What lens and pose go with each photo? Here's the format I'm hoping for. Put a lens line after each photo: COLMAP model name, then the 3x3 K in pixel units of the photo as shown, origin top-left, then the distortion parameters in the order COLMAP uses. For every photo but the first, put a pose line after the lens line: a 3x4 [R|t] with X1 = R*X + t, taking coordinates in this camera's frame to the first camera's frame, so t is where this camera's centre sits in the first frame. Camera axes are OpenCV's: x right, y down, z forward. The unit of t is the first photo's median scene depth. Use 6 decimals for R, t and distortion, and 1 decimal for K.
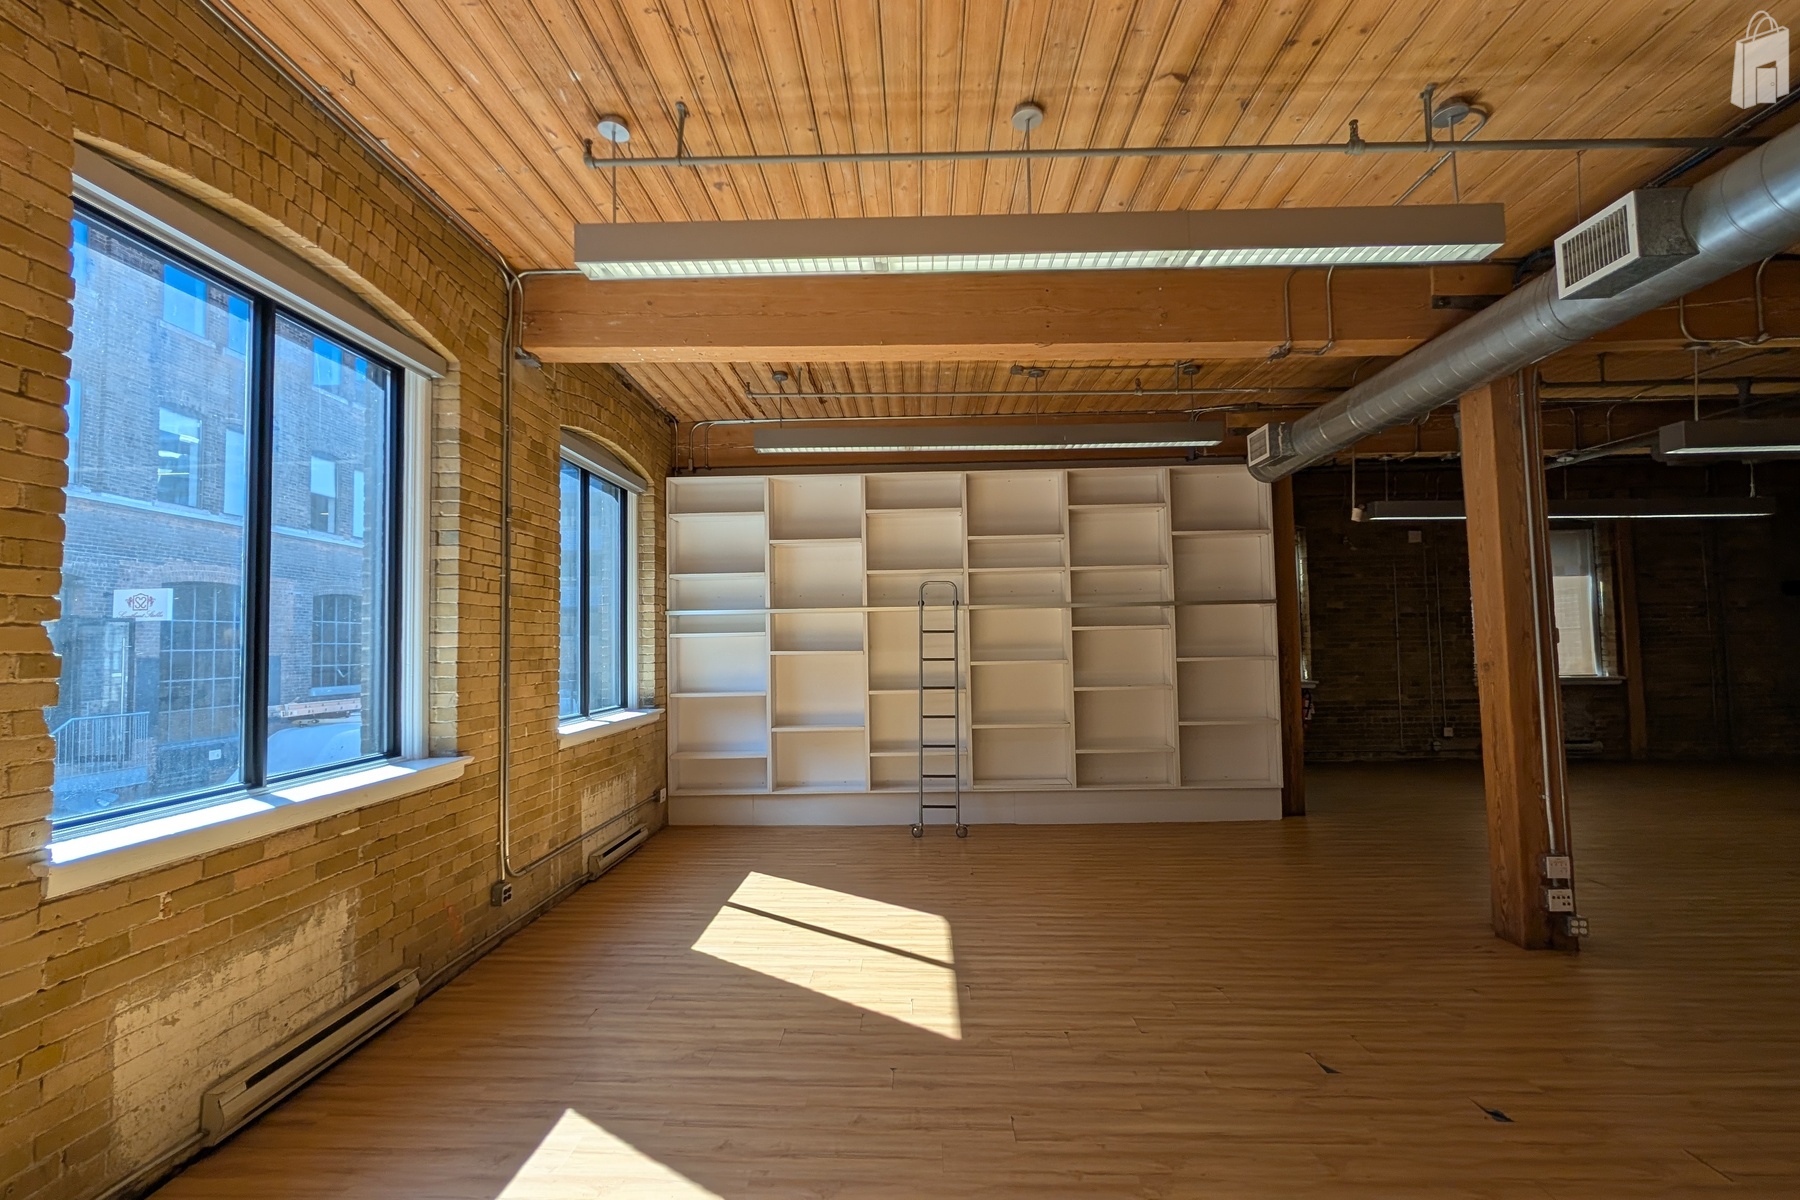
lens RADIAL K [[769.4, 0, 899.5], [0, 769.4, 602.6], [0, 0, 1]] dist [0.000163, 0.000378]
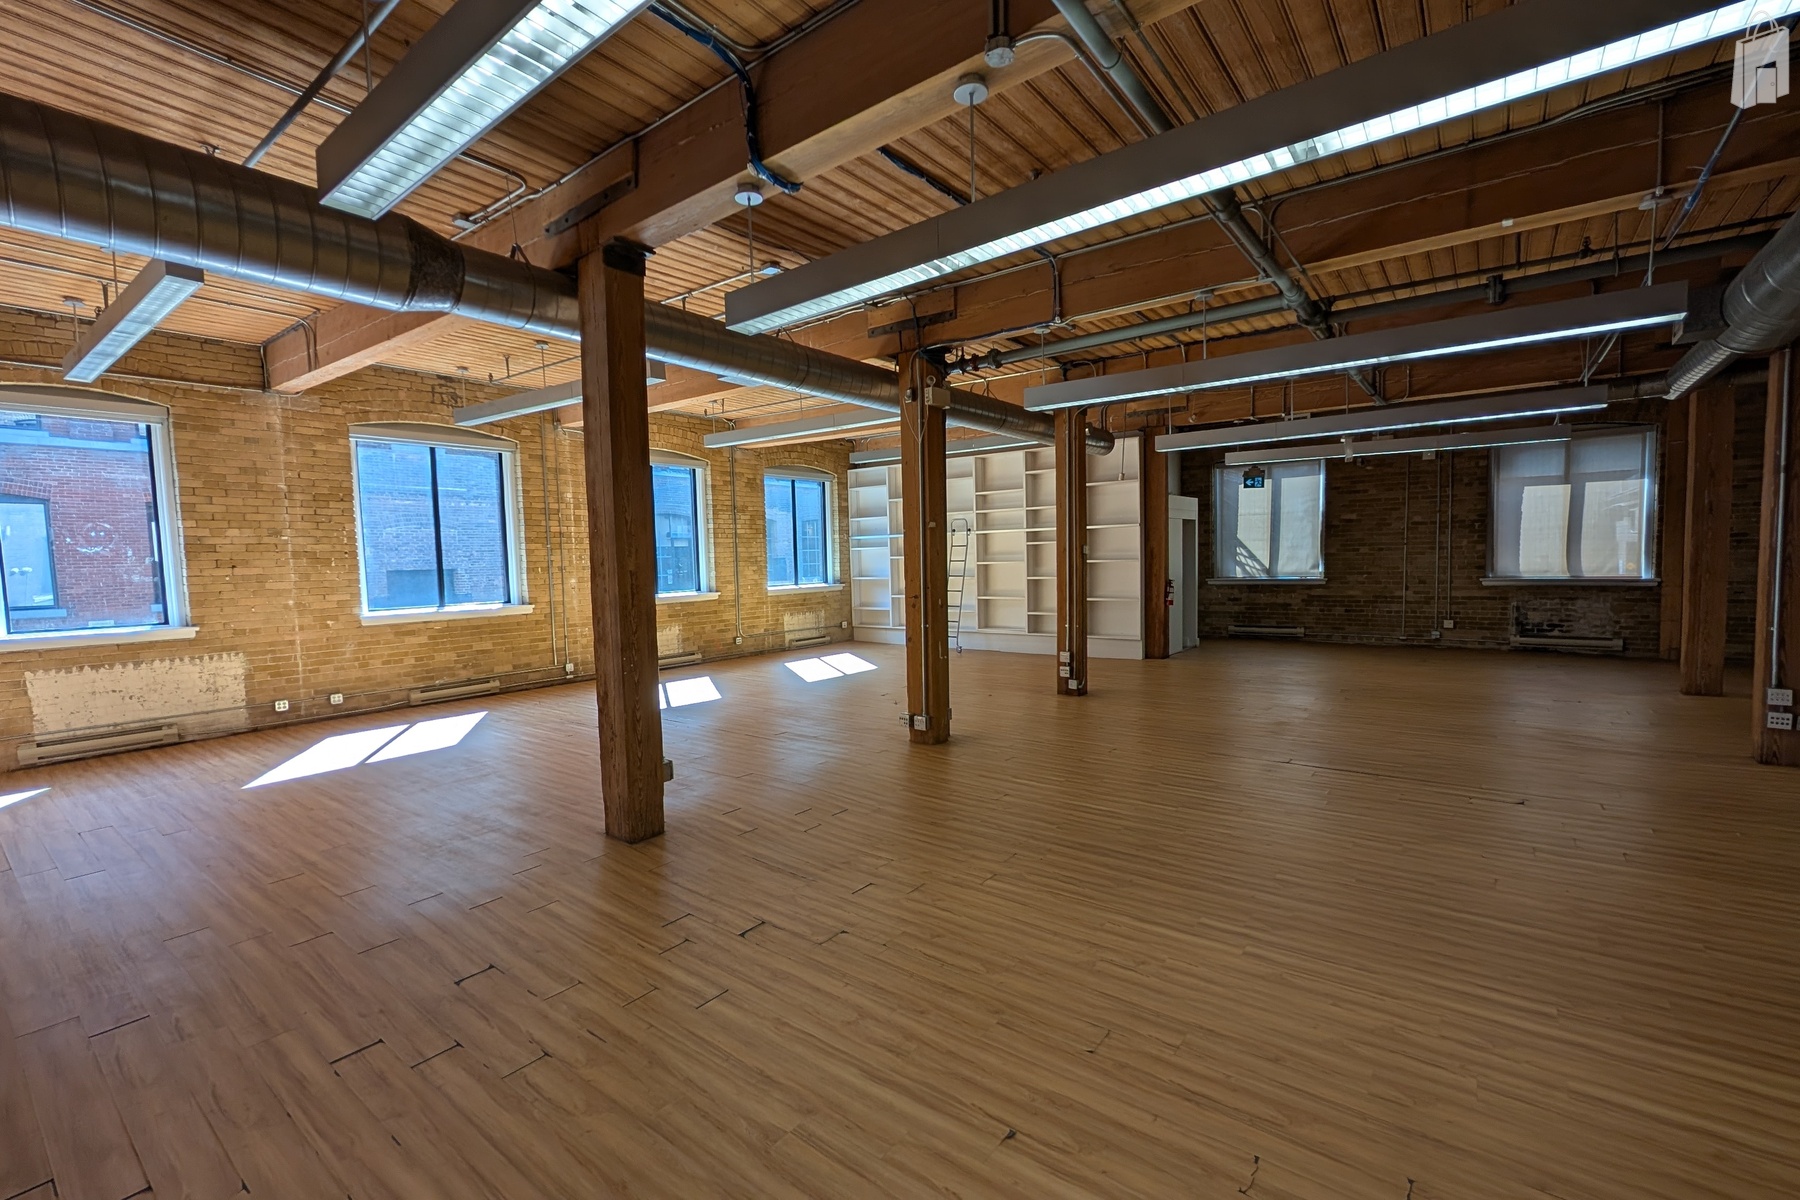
lens RADIAL K [[769.4, 0, 887.4], [0, 769.4, 605.3], [0, 0, 1]] dist [0.000163, 0.000378]
pose [[0.806811, 0.035028, -0.589770, 1.003468], [0.042706, 0.992172, 0.117350, -0.044935], [0.589264, -0.119865, 0.799000, -0.595127]]
